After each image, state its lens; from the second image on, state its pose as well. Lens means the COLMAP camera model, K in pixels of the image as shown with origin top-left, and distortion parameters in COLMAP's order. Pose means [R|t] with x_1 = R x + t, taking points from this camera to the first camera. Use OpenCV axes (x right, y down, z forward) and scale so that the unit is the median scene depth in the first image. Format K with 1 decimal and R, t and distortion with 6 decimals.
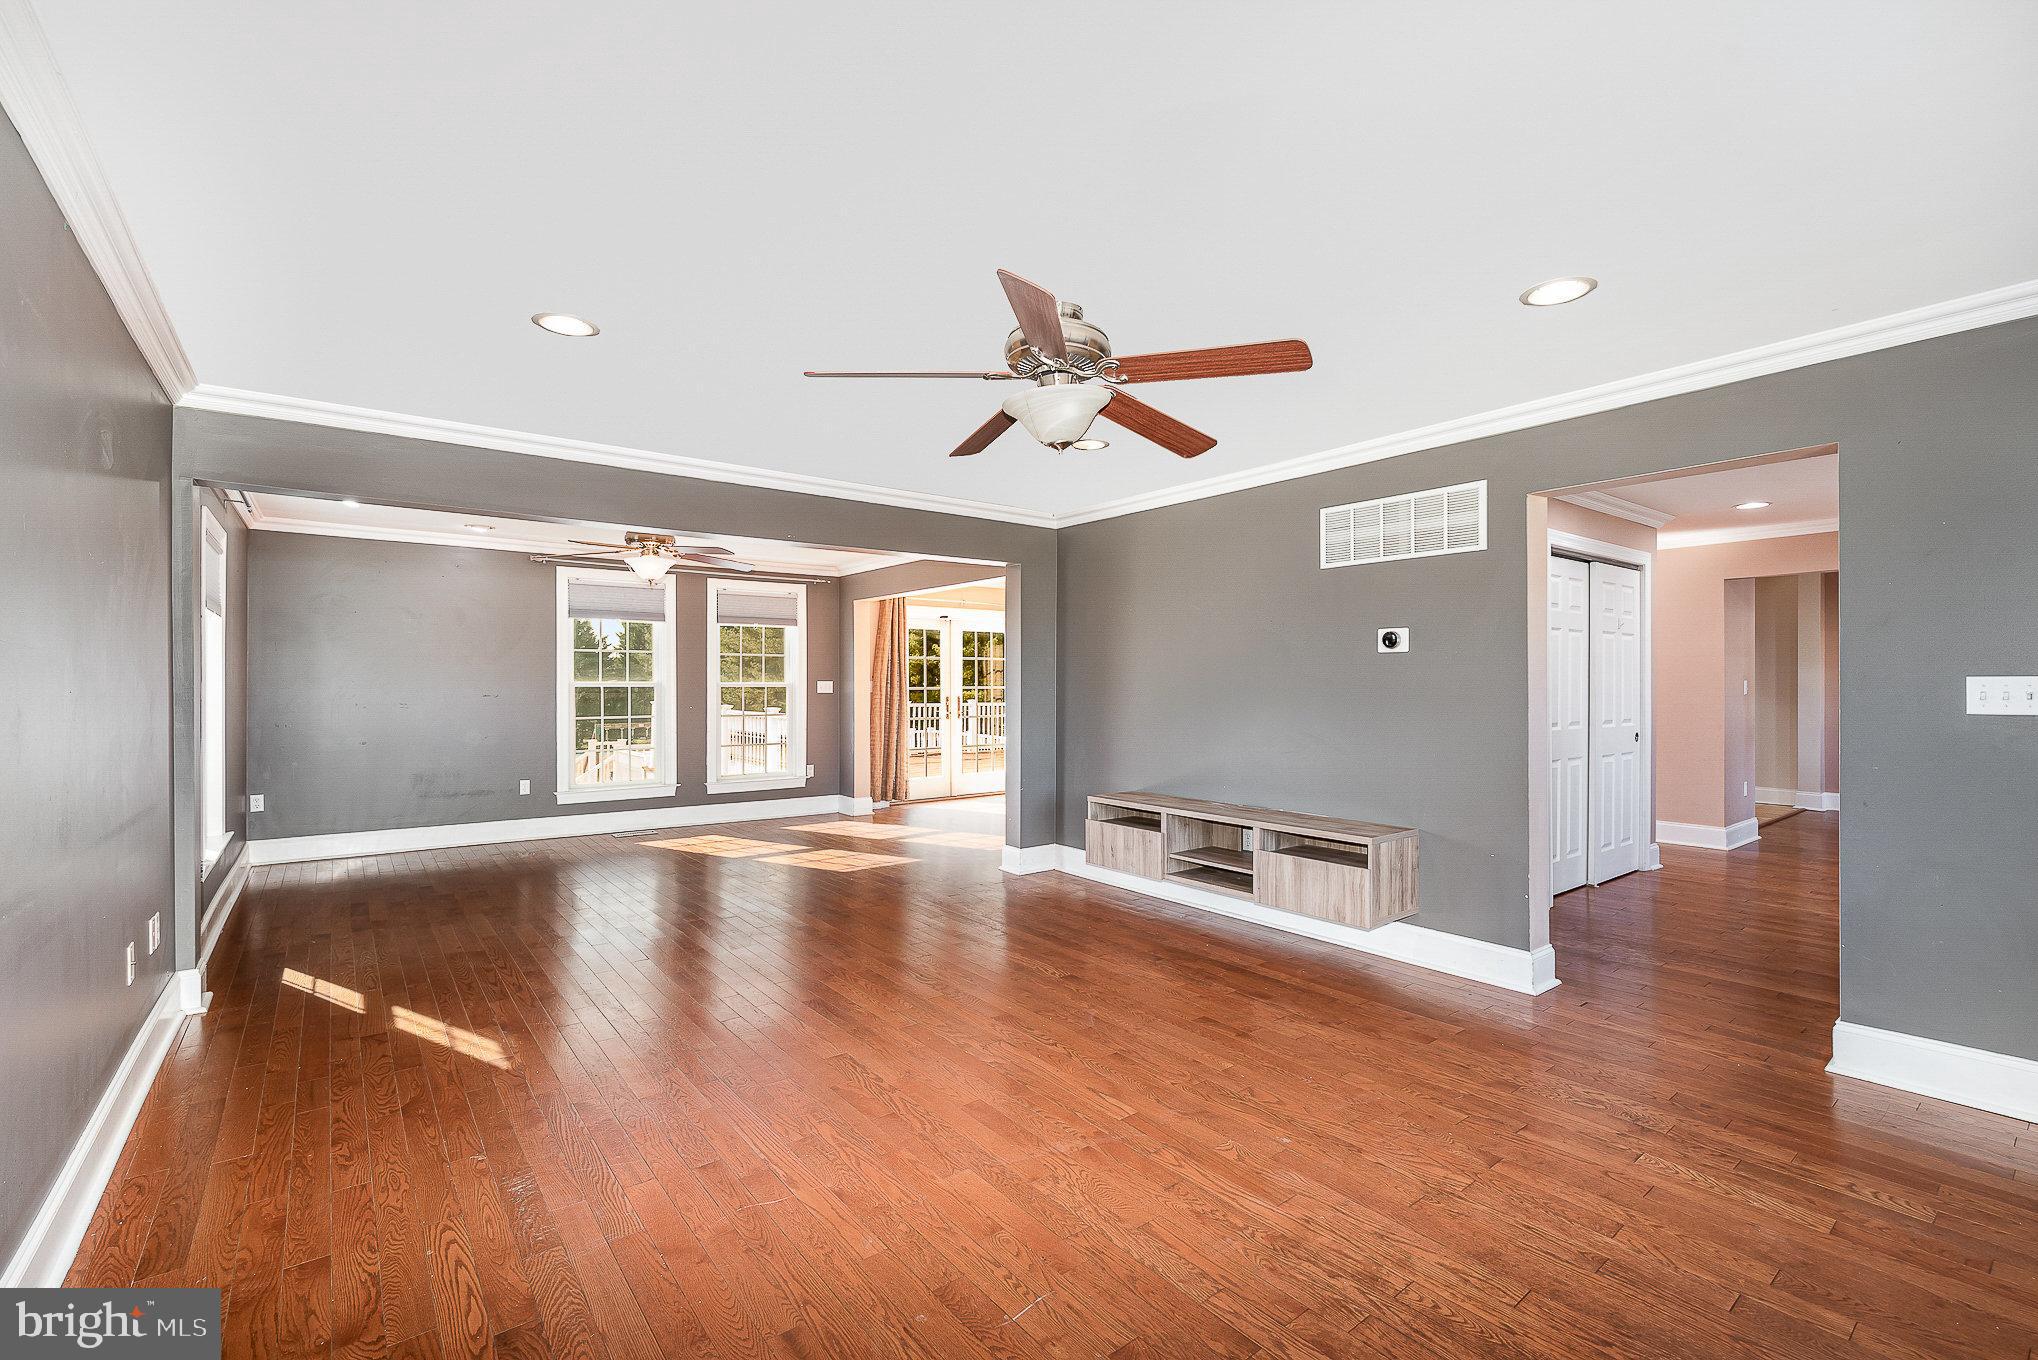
lens RADIAL K [[876.1, 0, 1008.6], [0, 876.1, 676.0], [0, 0, 1]] dist [-0.007556, 0.000233]
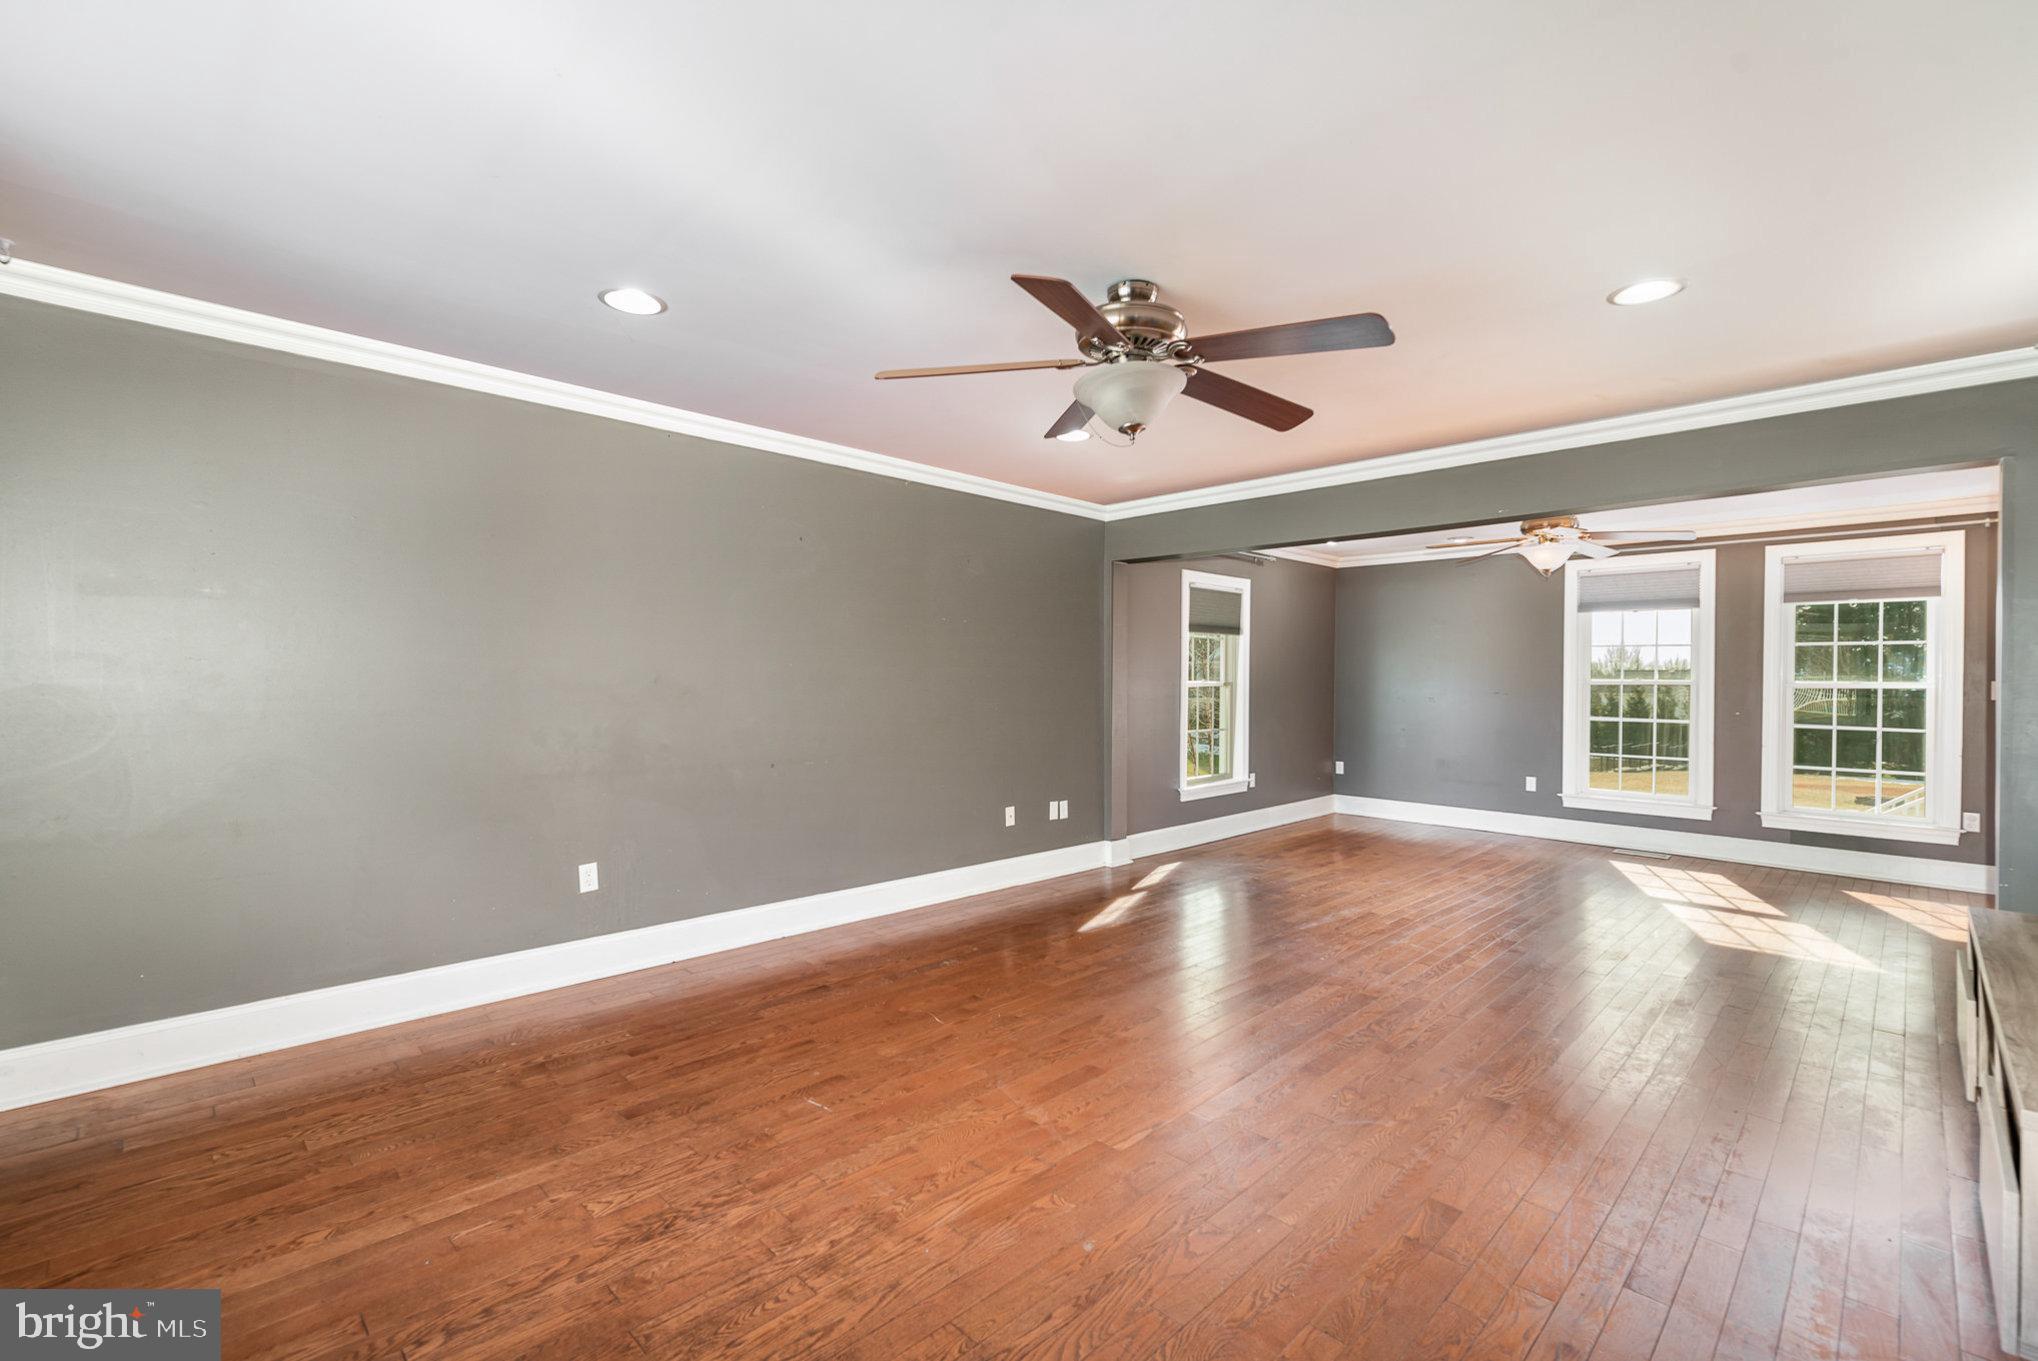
lens RADIAL K [[876.1, 0, 1018.1], [0, 876.1, 680.2], [0, 0, 1]] dist [-0.007556, 0.000233]
pose [[0.134460, 0.004035, -0.990911, 0.359268], [0.000009, 0.999992, 0.004073, 0.002962], [0.990919, -0.000556, 0.134459, 0.270764]]
